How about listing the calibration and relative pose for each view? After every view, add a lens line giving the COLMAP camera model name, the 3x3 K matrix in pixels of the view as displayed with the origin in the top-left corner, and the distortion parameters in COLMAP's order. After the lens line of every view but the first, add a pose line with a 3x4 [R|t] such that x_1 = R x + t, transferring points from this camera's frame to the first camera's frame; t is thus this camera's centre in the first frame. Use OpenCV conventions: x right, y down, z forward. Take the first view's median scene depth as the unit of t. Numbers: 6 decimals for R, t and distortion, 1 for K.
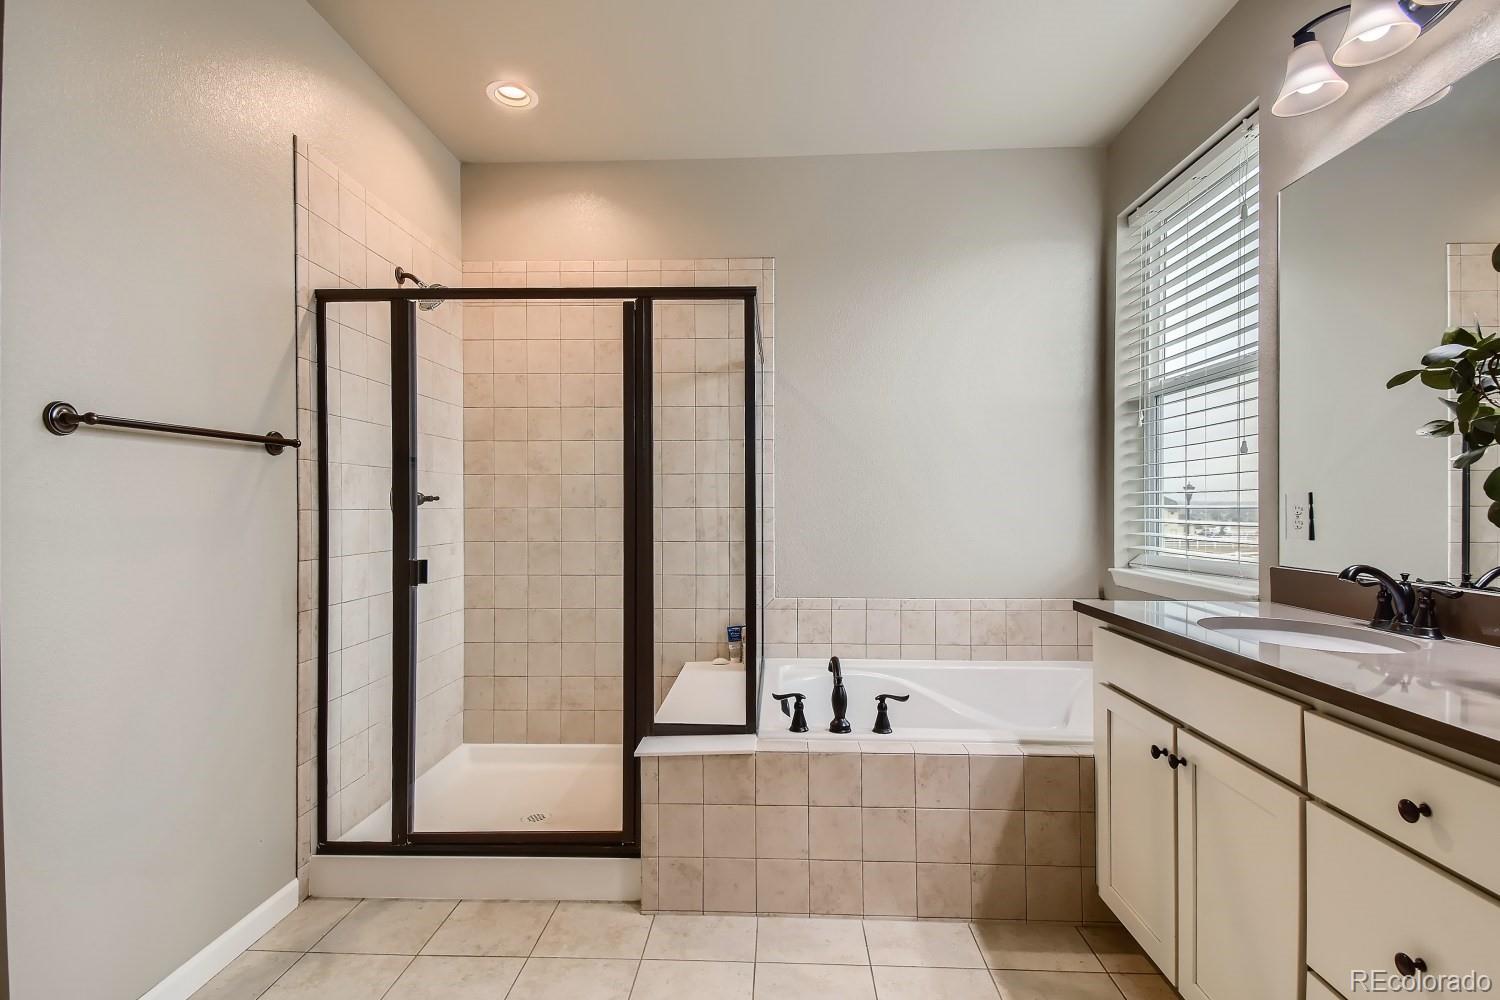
lens RADIAL K [[697.6, 0, 748.4], [0, 697.6, 493.0], [0, 0, 1]] dist [0.017919, -0.000353]
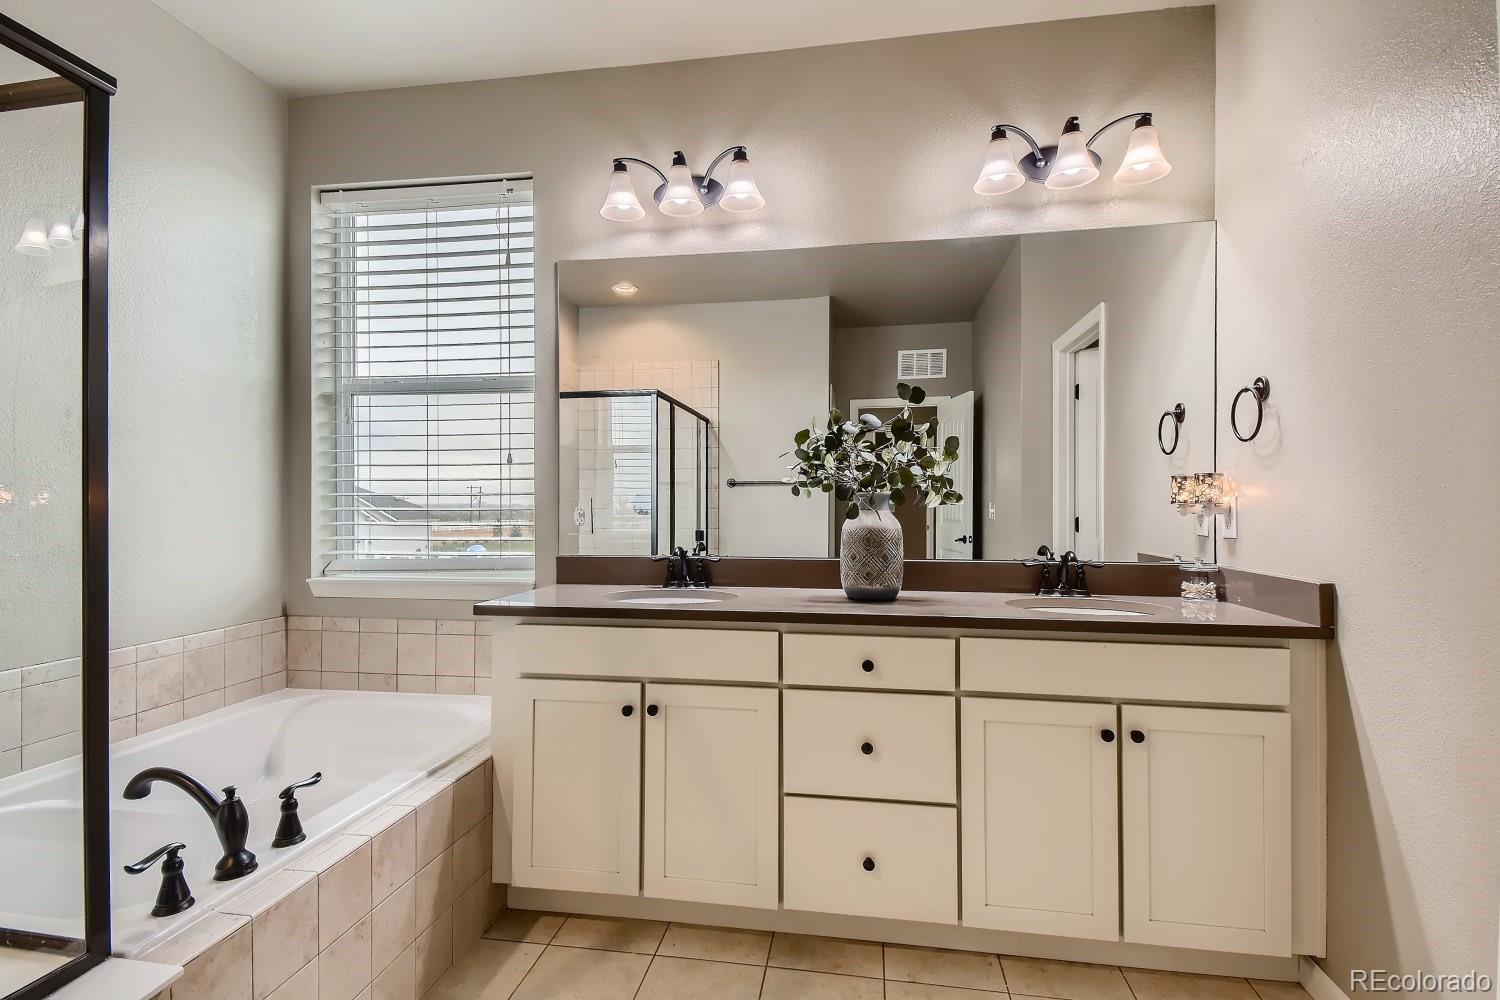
lens RADIAL K [[709.6, 0, 754.8], [0, 709.6, 488.6], [0, 0, 1]] dist [0.040861, -0.023534]
pose [[0.129986, 0.019700, 0.991320, -0.444819], [-0.015633, 0.999719, -0.017817, 0.001360], [-0.991393, -0.013181, 0.130258, 0.450107]]
